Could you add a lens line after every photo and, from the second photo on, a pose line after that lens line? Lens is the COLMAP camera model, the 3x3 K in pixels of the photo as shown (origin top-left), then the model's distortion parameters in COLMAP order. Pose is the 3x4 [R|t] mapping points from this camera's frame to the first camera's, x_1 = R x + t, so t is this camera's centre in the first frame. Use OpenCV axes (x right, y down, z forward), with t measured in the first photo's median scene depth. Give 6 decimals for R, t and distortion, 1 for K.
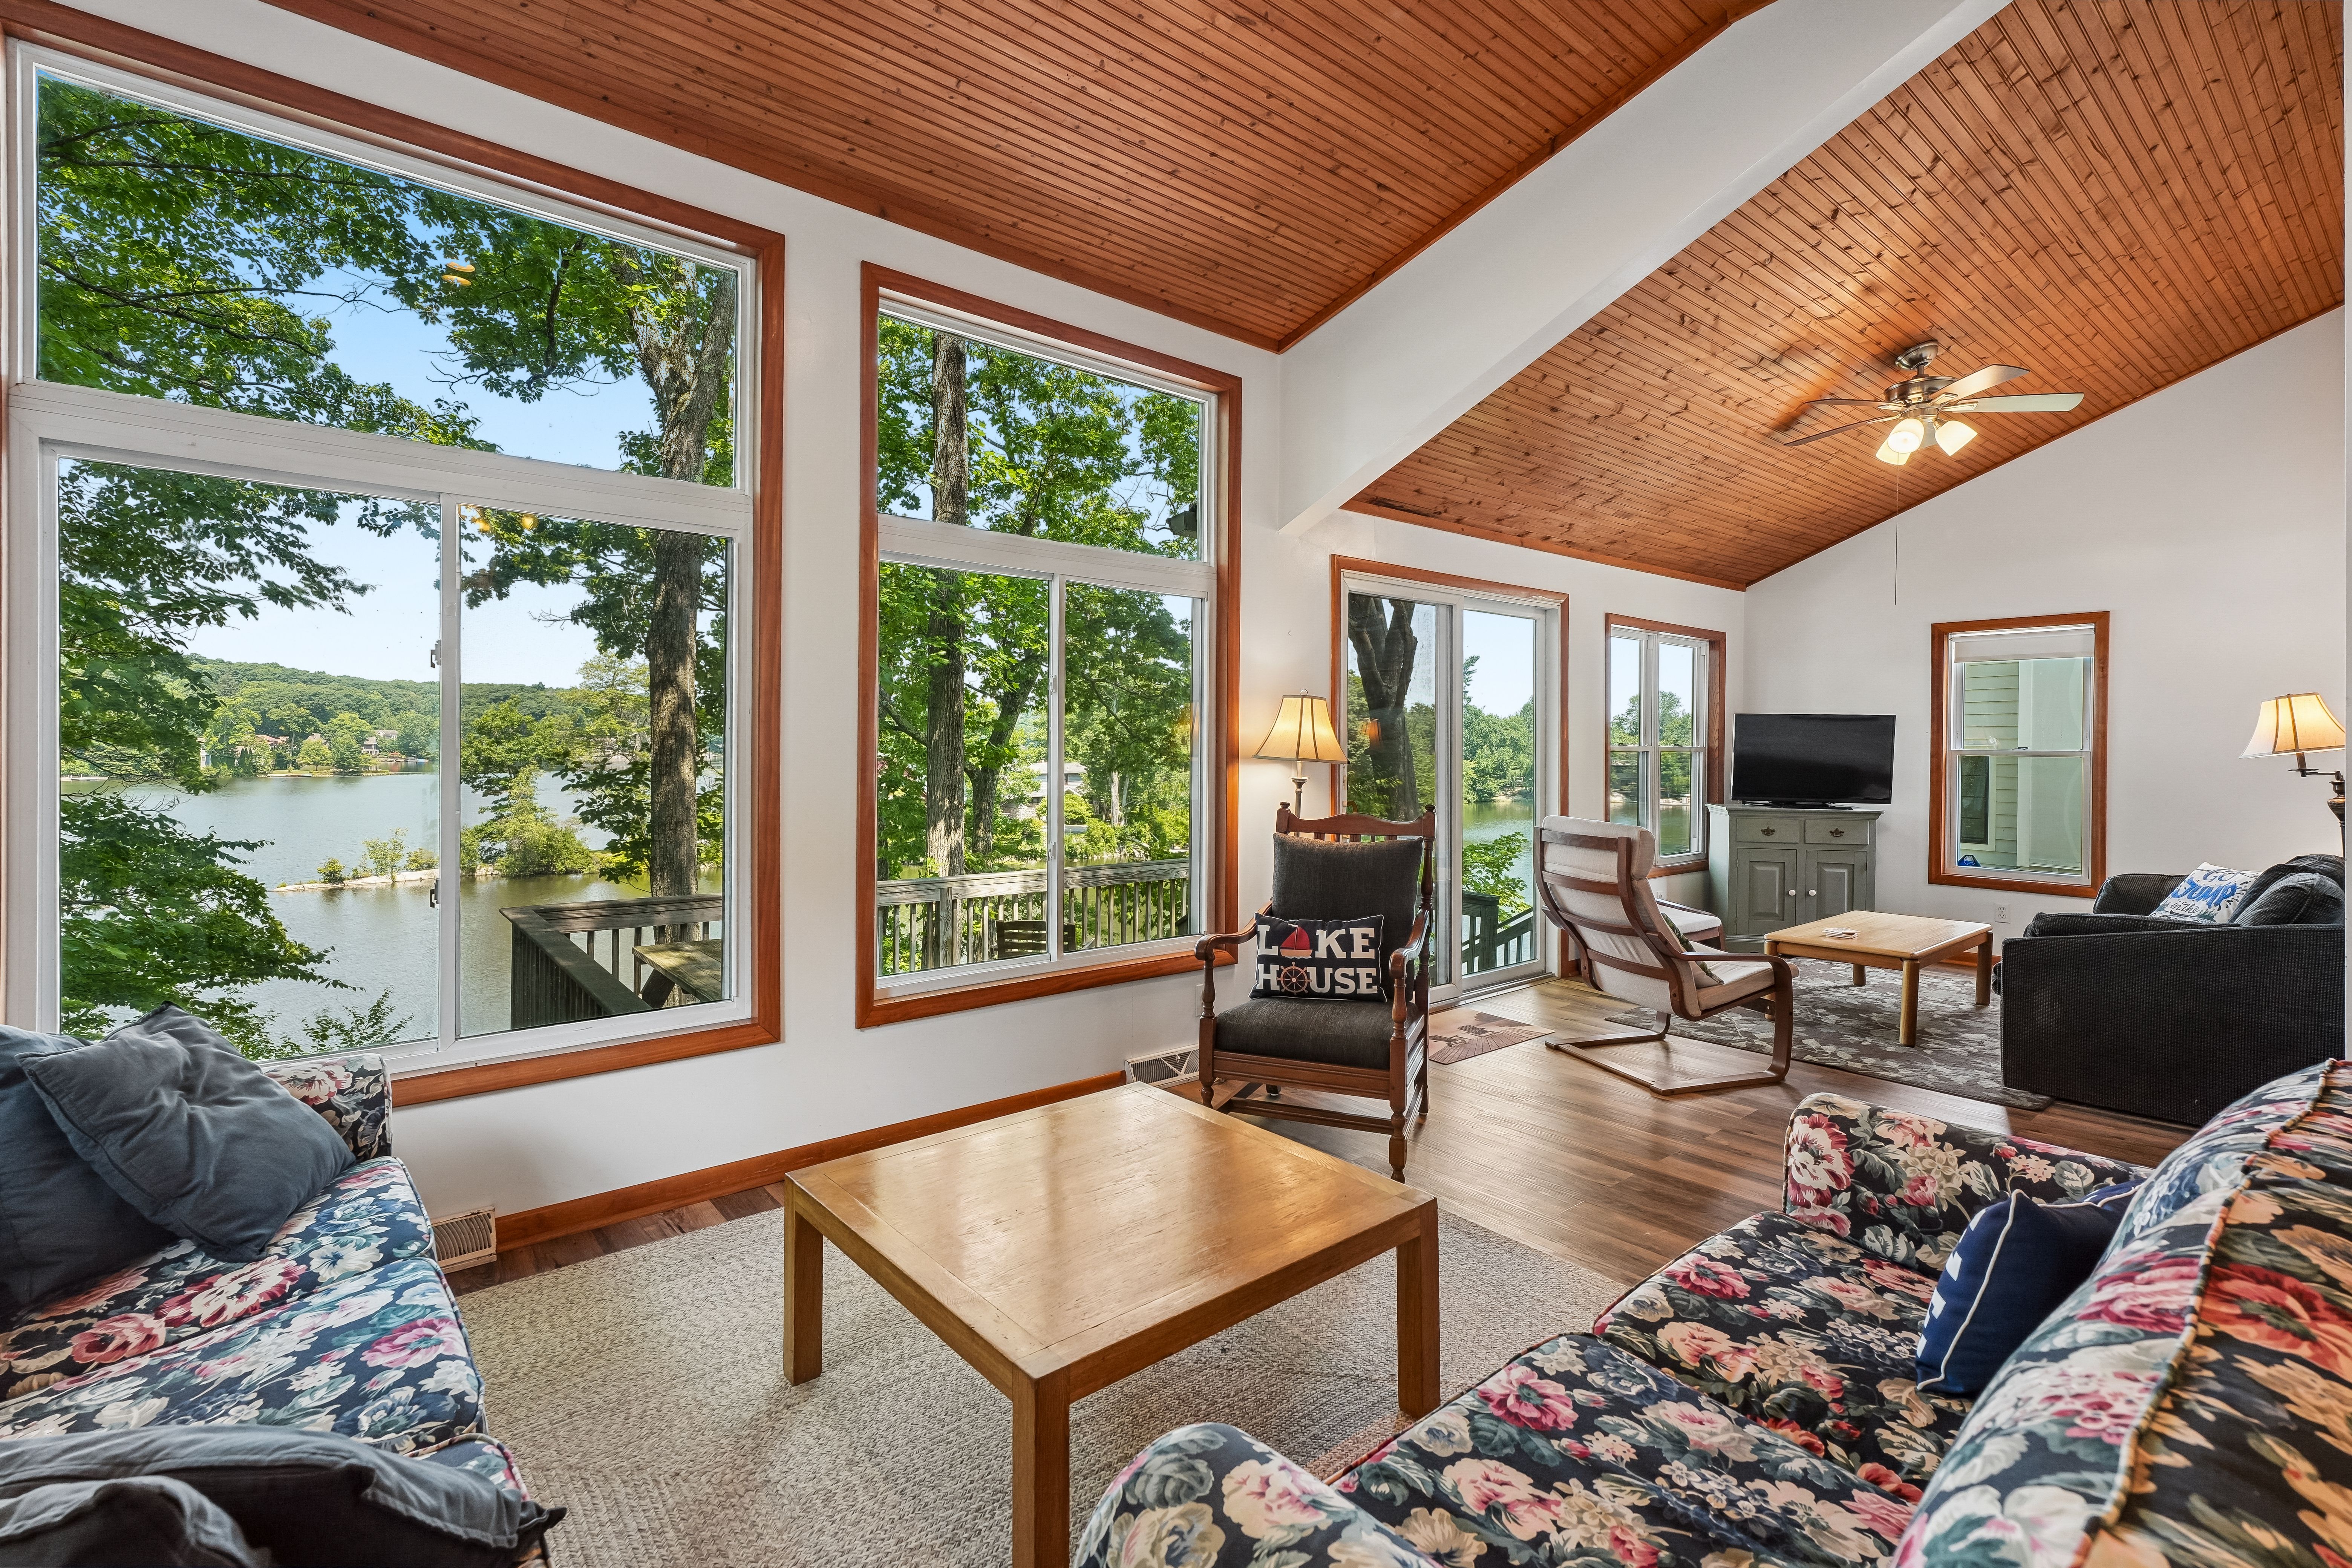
lens RADIAL K [[1057.4, 0, 1167.8], [0, 1057.4, 750.4], [0, 0, 1]] dist [-0.000738, 0.006174]
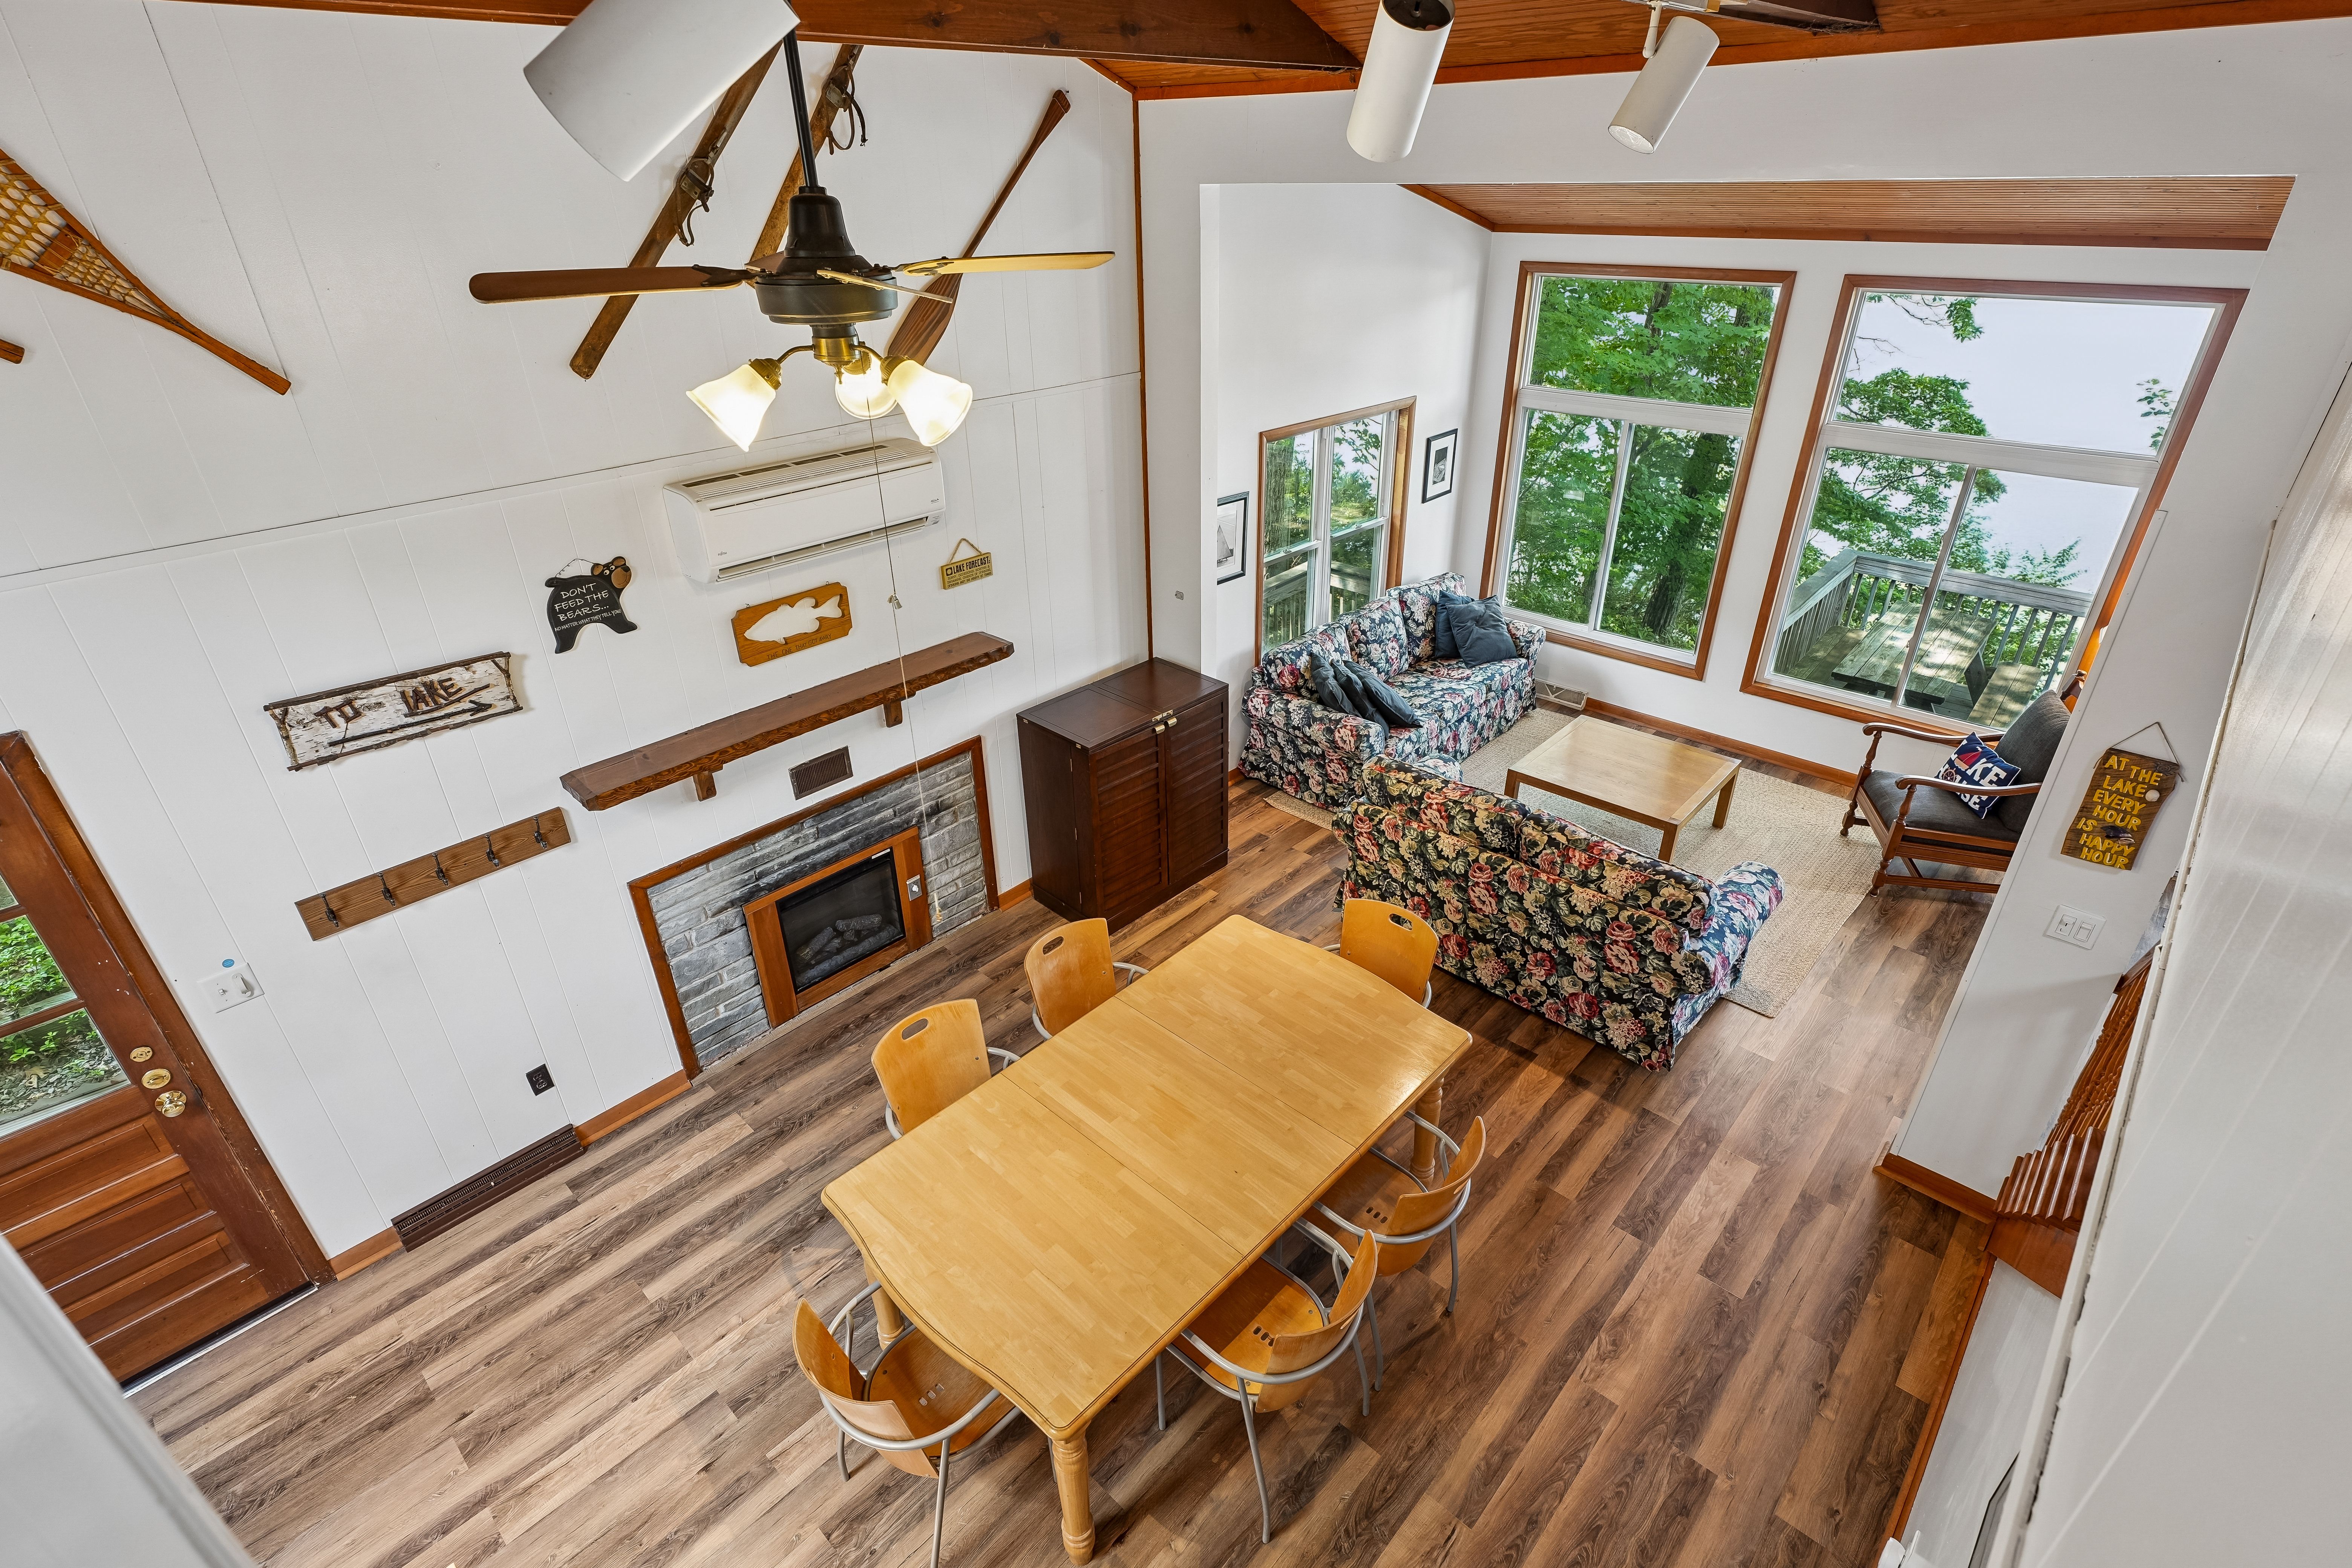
lens RADIAL K [[1110.8, 0, 1176.2], [0, 1110.8, 789.3], [0, 0, 1]] dist [-0.009050, 0.000565]
pose [[0.128283, 0.472788, -0.871788, 0.763483], [0.011294, 0.878298, 0.477980, -0.302204], [0.991673, -0.071163, 0.107331, -0.154355]]
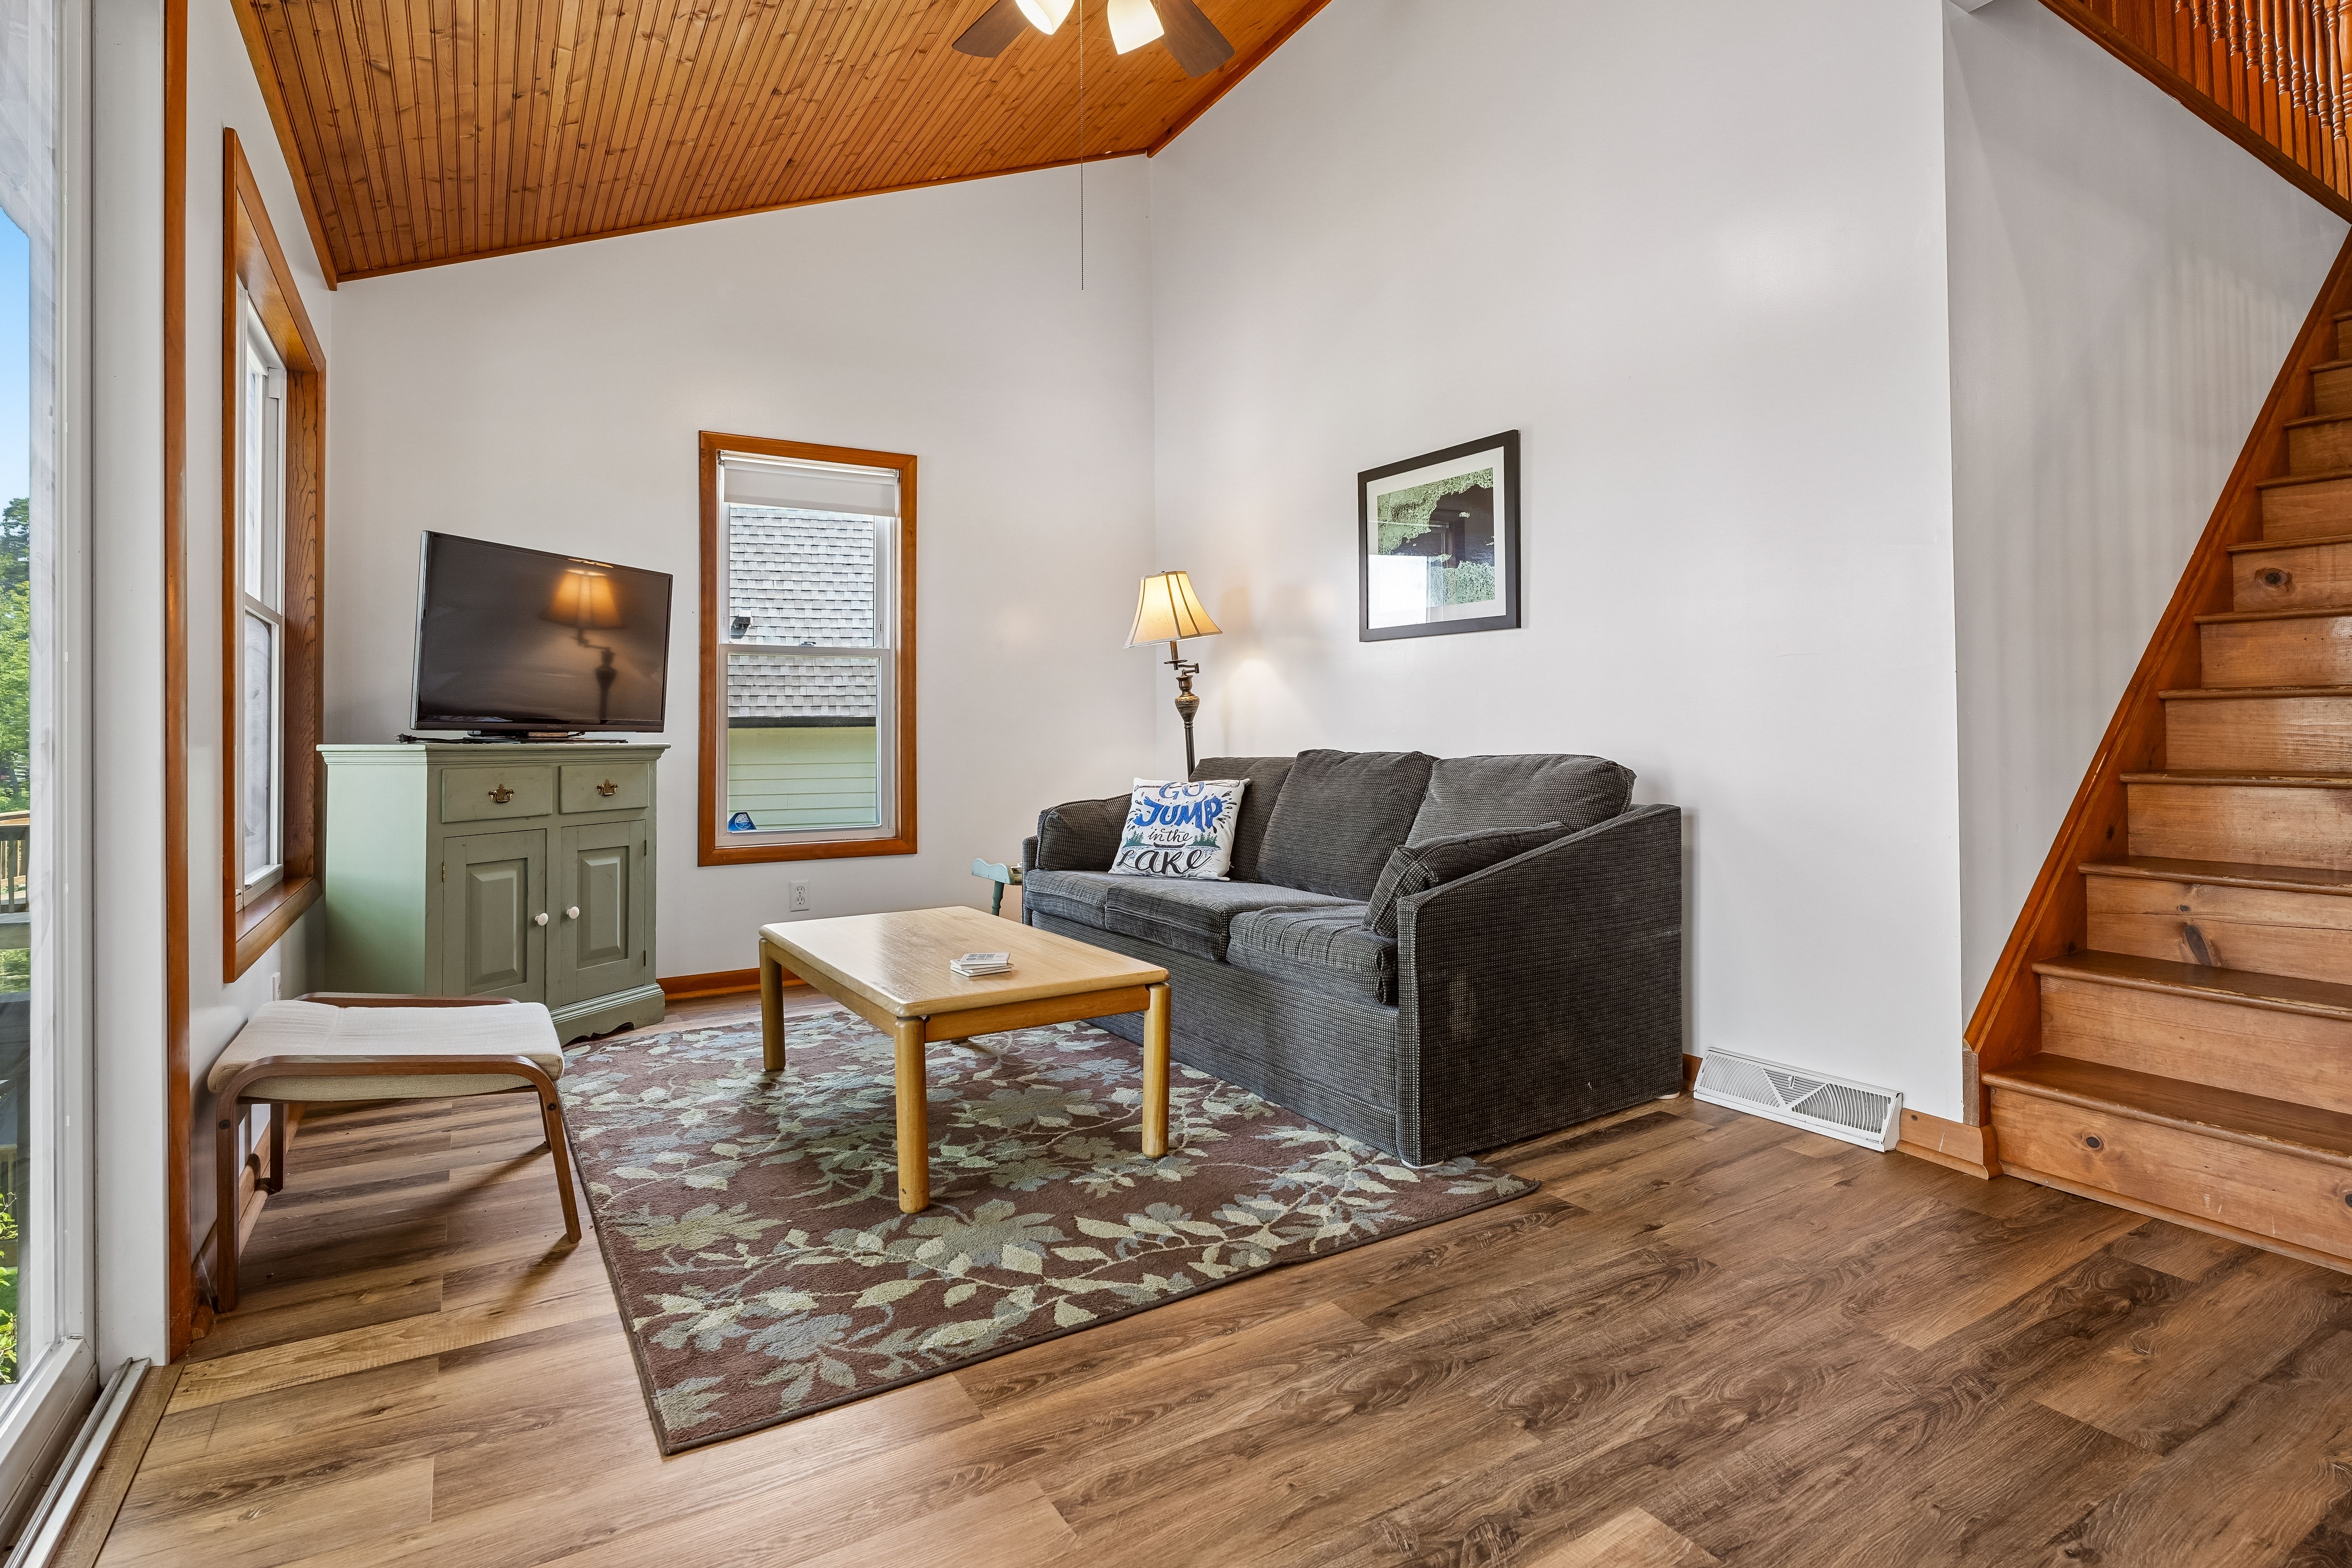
lens RADIAL K [[1186.0, 0, 1192.8], [0, 1186.0, 712.8], [0, 0, 1]] dist [-0.004491, 0.000205]
pose [[0.135318, 0.011537, 0.990735, 0.097792], [0.016333, 0.999770, -0.013873, 0.053745], [-0.990668, 0.018058, 0.135099, 0.639115]]
